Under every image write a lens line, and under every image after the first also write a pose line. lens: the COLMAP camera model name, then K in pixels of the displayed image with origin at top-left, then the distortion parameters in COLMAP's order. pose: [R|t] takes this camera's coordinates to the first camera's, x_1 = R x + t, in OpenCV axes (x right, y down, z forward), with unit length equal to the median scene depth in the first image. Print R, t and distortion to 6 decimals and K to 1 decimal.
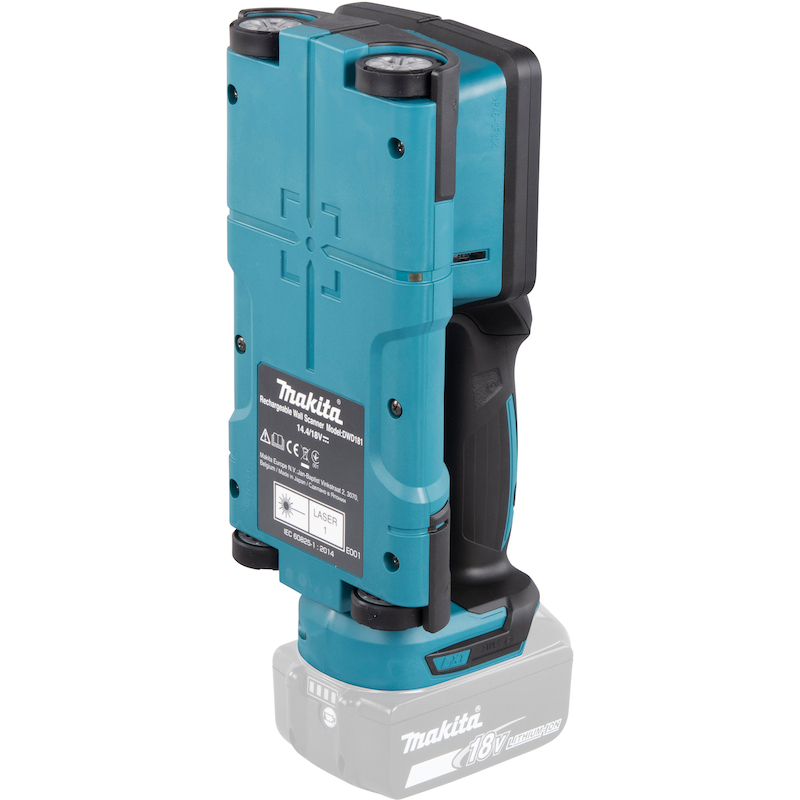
lens RADIAL K [[3388.3, 0, 400.0], [0, 3388.3, 400.0], [0, 0, 1]] dist [-0.158334, 0.354545]
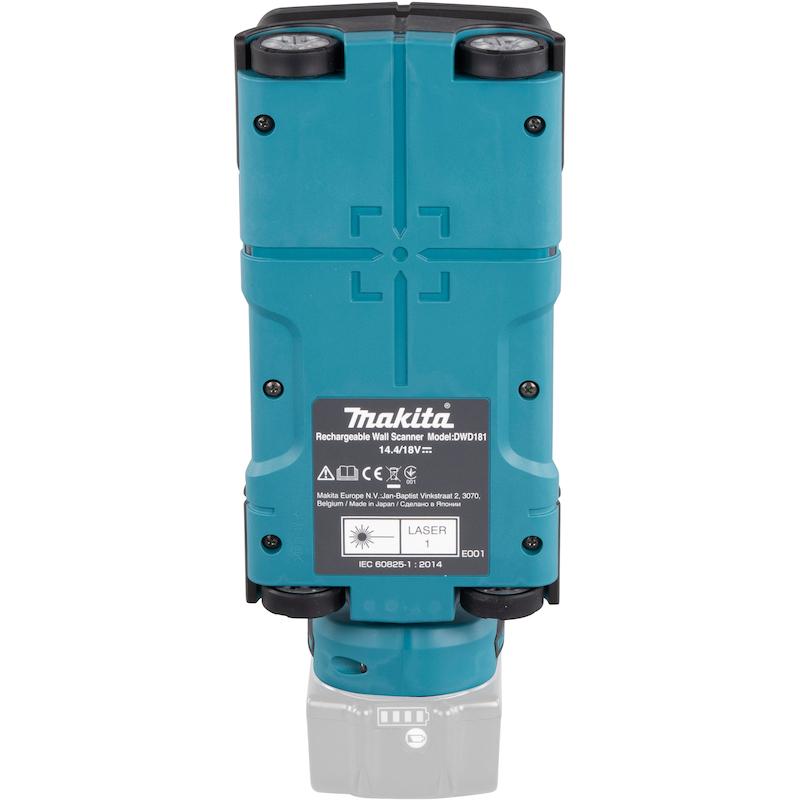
lens RADIAL K [[3388.3, 0, 400.0], [0, 3388.3, 400.0], [0, 0, 1]] dist [-0.158334, 0.354545]
pose [[0.669320, -0.262556, 0.695036, -0.690244], [0.265424, 0.958245, 0.106382, -0.106141], [-0.693945, 0.113276, 0.711061, 0.311528]]
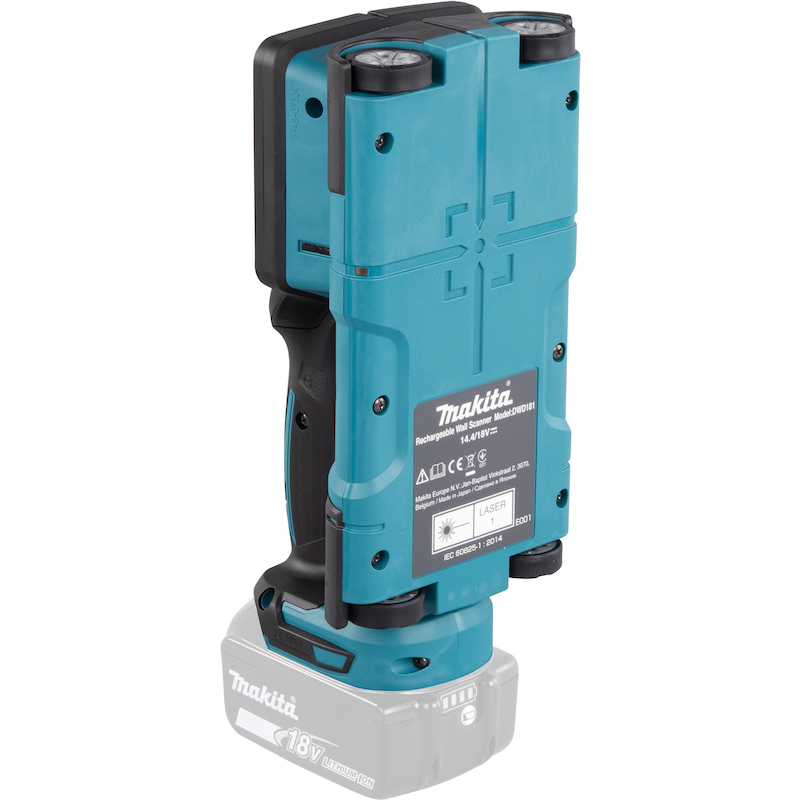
lens RADIAL K [[3388.3, 0, 400.0], [0, 3388.3, 400.0], [0, 0, 1]] dist [-0.158334, 0.354545]
pose [[-0.048682, -0.338155, 0.939831, -0.953669], [0.330645, 0.882437, 0.334631, -0.338857], [-0.942499, 0.327041, 0.068851, 0.944867]]
